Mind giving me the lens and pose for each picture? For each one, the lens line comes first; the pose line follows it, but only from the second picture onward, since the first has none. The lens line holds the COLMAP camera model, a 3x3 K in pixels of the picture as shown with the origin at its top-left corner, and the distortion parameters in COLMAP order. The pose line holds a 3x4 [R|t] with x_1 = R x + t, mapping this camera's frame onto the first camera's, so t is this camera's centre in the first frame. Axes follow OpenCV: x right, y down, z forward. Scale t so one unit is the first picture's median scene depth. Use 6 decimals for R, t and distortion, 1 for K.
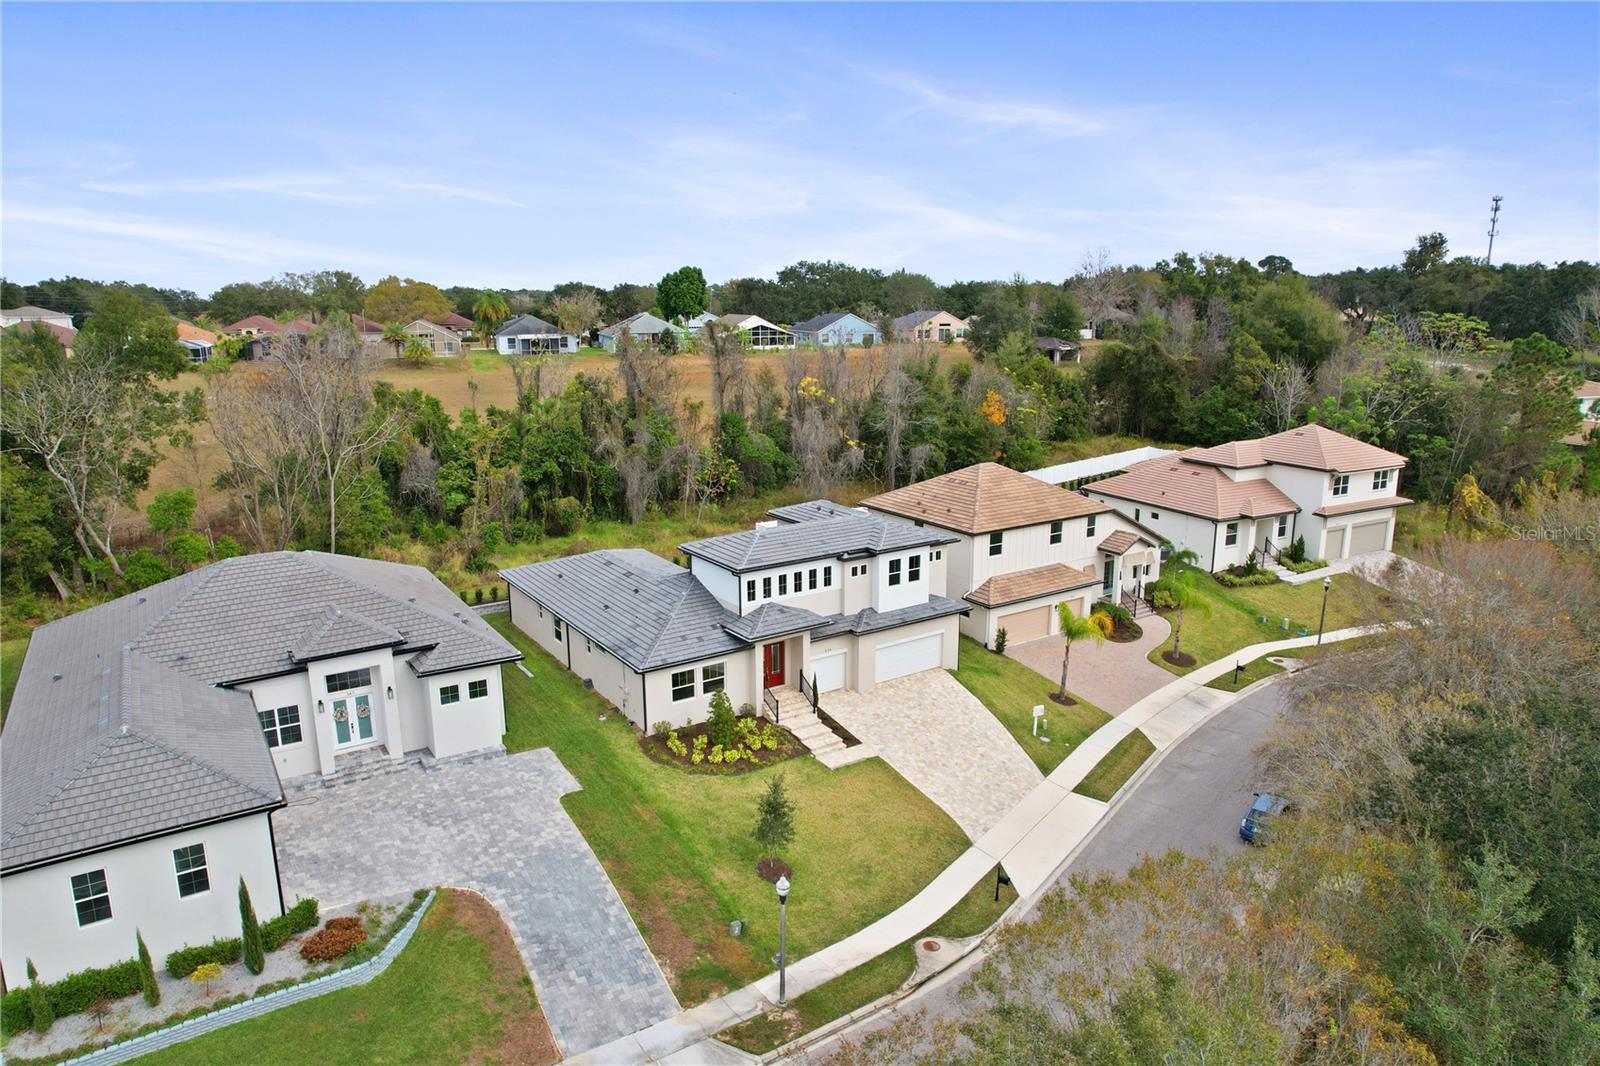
lens RADIAL K [[1023.9, 0, 796.6], [0, 1023.9, 537.7], [0, 0, 1]] dist [-0.072506, 0.056829]
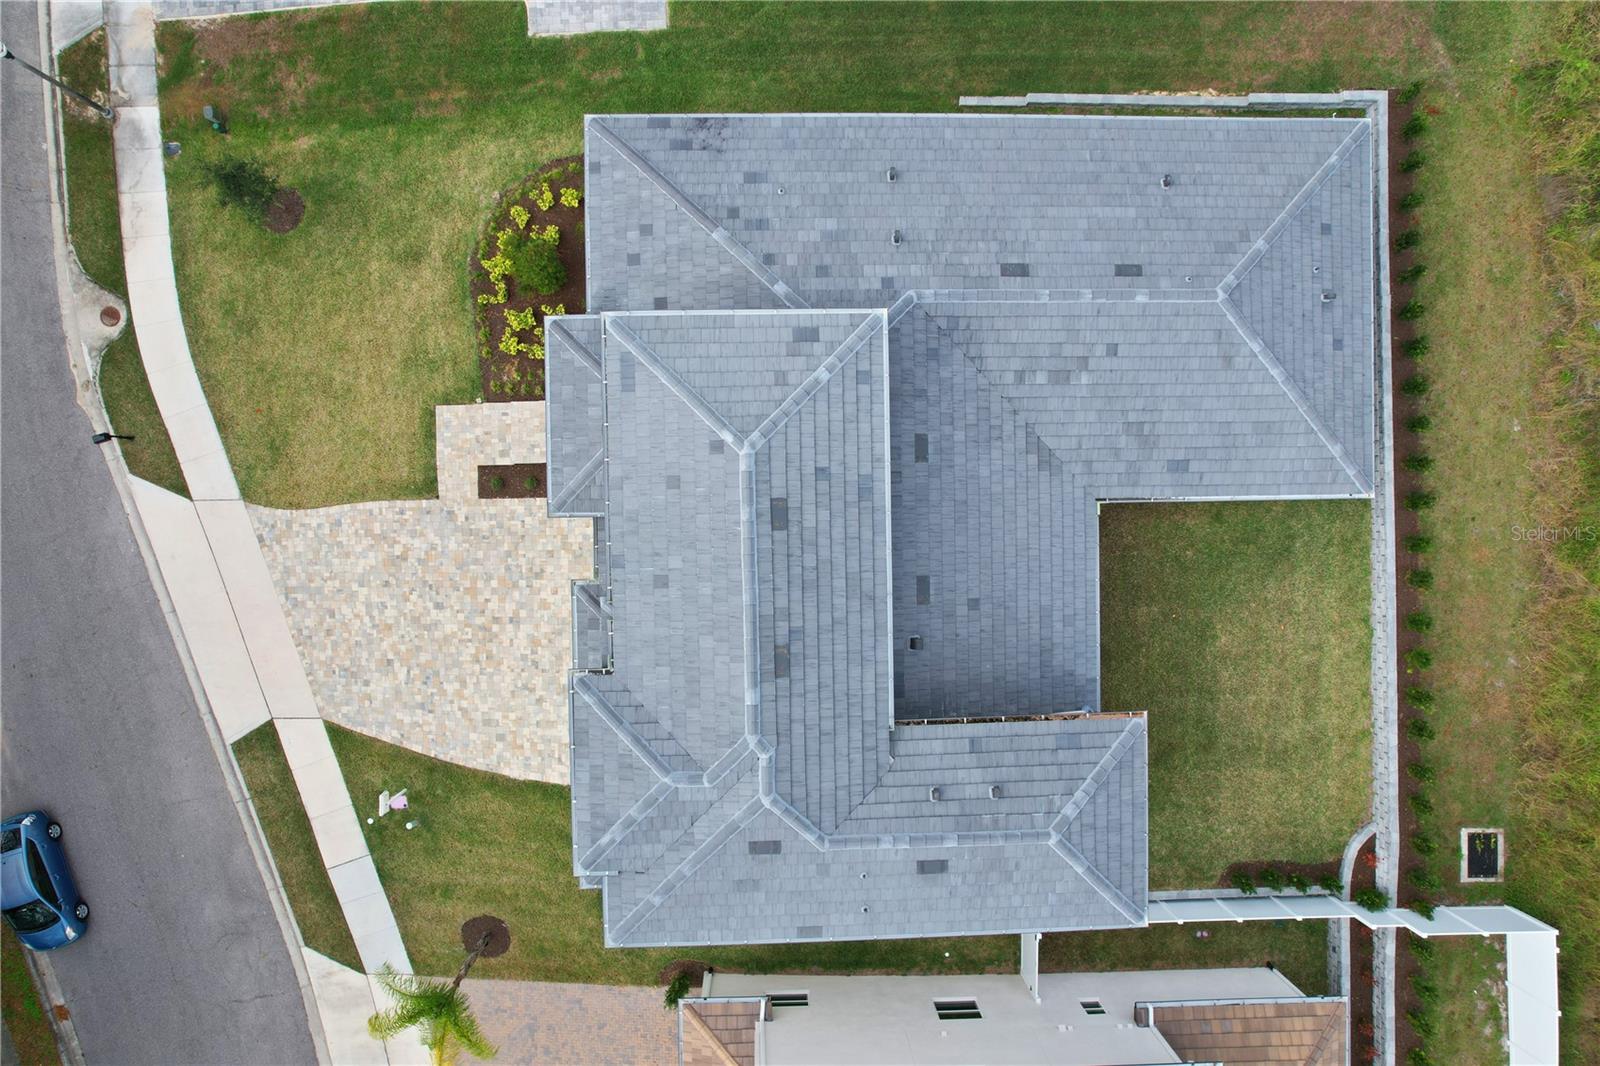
lens RADIAL K [[1050.8, 0, 793.4], [0, 1050.8, 529.0], [0, 0, 1]] dist [-0.096059, 0.086504]
pose [[-0.539290, 0.842118, -0.002076, -0.020355], [-0.228201, -0.143766, 0.962941, -0.445819], [0.810611, 0.519778, 0.269704, 0.984037]]
